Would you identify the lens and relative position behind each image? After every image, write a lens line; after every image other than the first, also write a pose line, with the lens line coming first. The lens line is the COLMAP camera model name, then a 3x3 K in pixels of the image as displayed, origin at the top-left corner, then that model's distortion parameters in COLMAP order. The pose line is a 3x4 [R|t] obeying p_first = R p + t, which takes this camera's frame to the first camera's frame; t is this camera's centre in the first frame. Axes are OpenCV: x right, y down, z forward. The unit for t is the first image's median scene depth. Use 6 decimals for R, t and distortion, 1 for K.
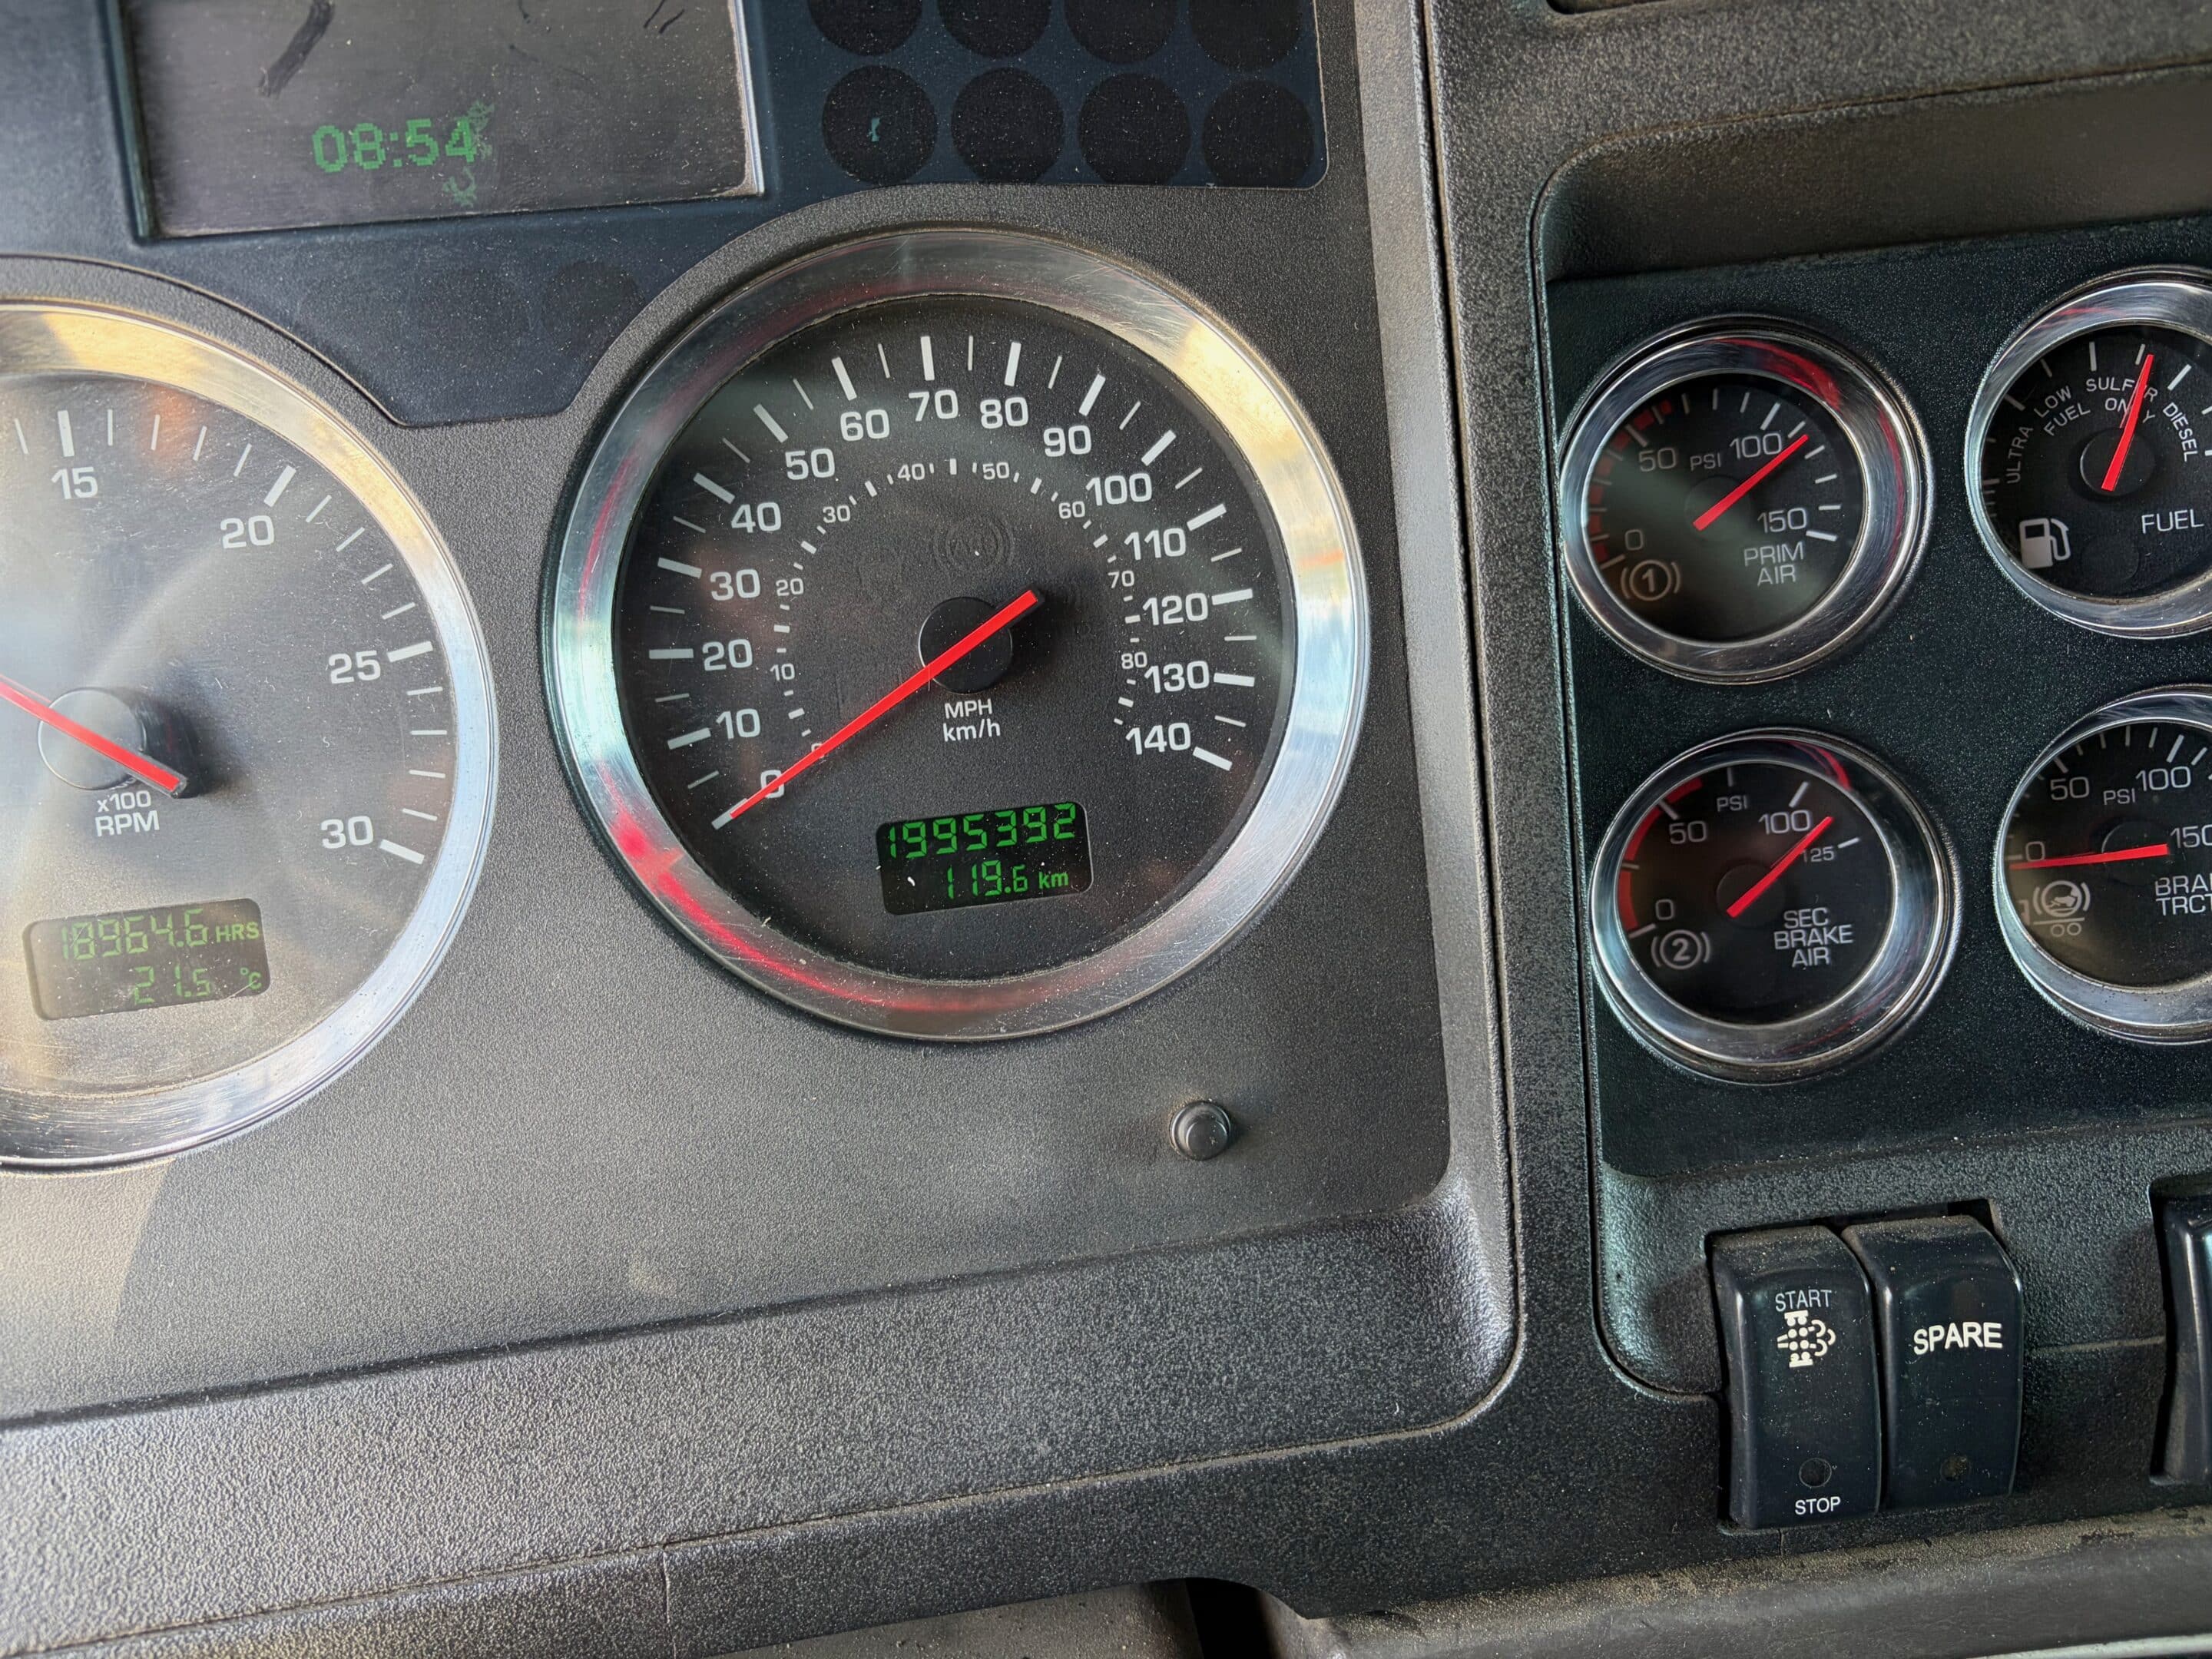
lens RADIAL K [[1674.6, 0, 1109.4], [0, 1674.6, 836.6], [0, 0, 1]] dist [0.028739, -0.027170]
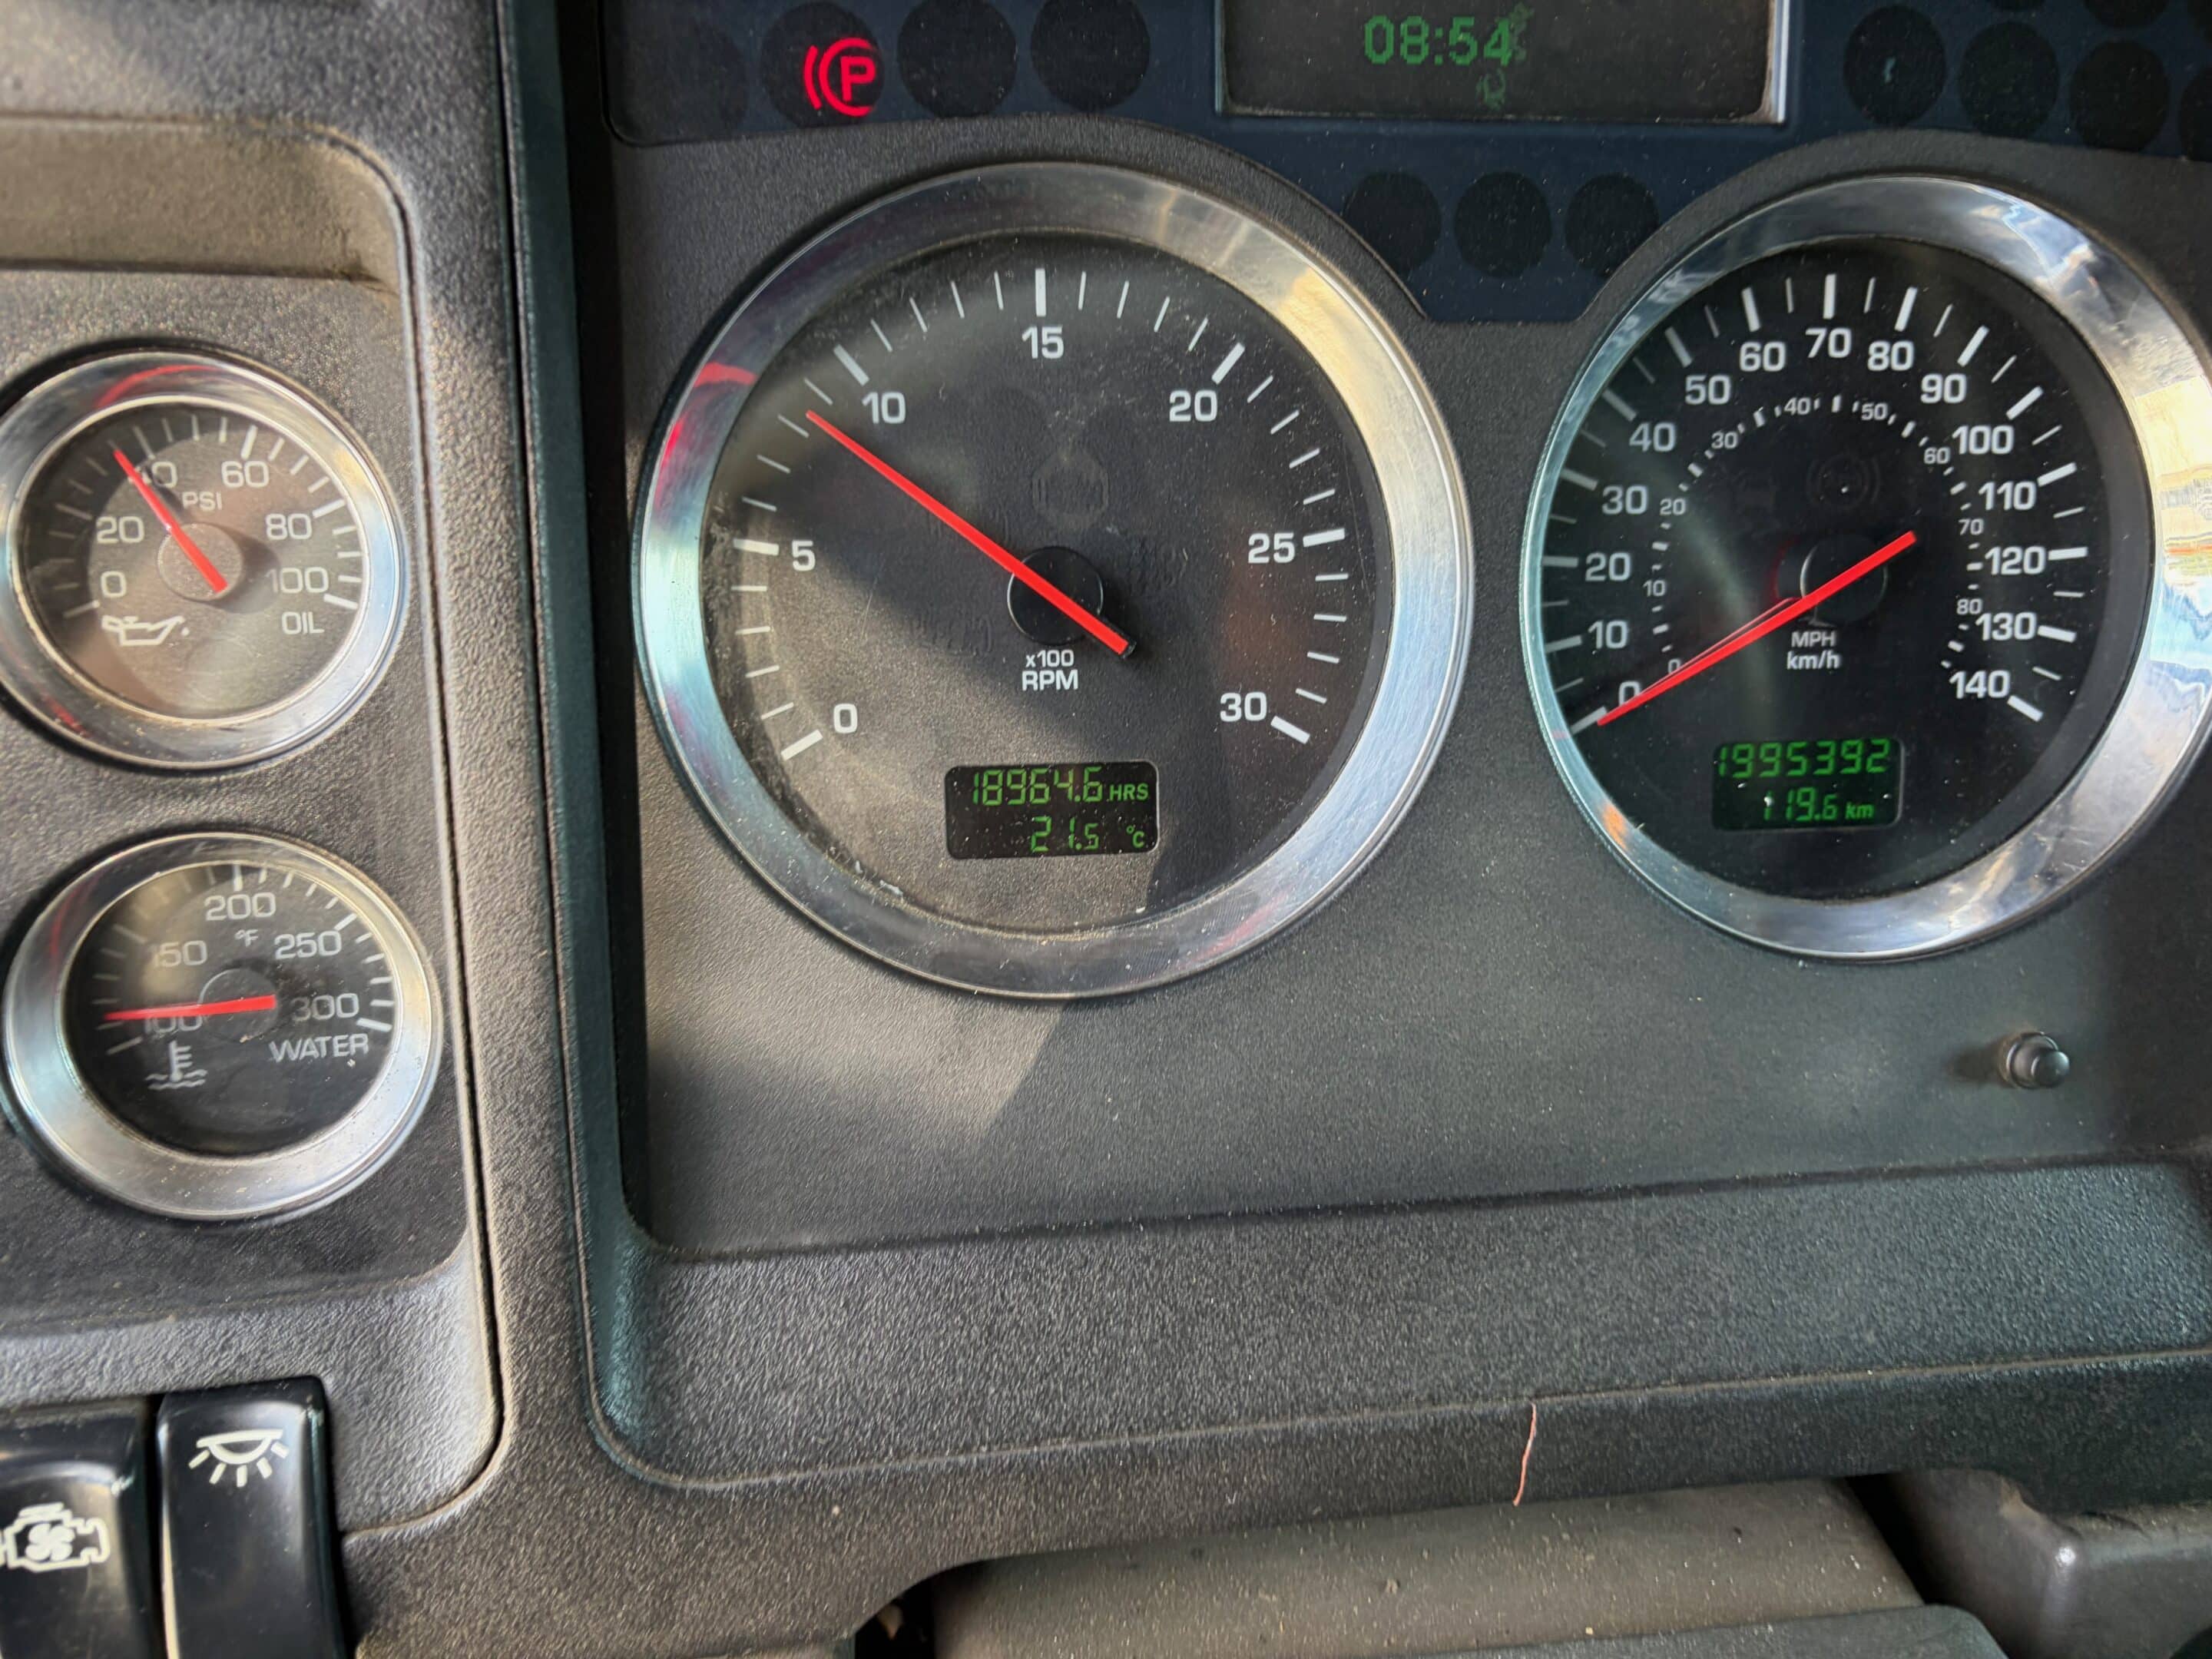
lens RADIAL K [[1674.6, 0, 1122.2], [0, 1674.6, 846.9], [0, 0, 1]] dist [0.028739, -0.027170]
pose [[0.995610, 0.086581, 0.035558, -0.556729], [-0.088405, 0.994653, 0.053393, 0.035213], [-0.030745, -0.056302, 0.997940, -0.038189]]
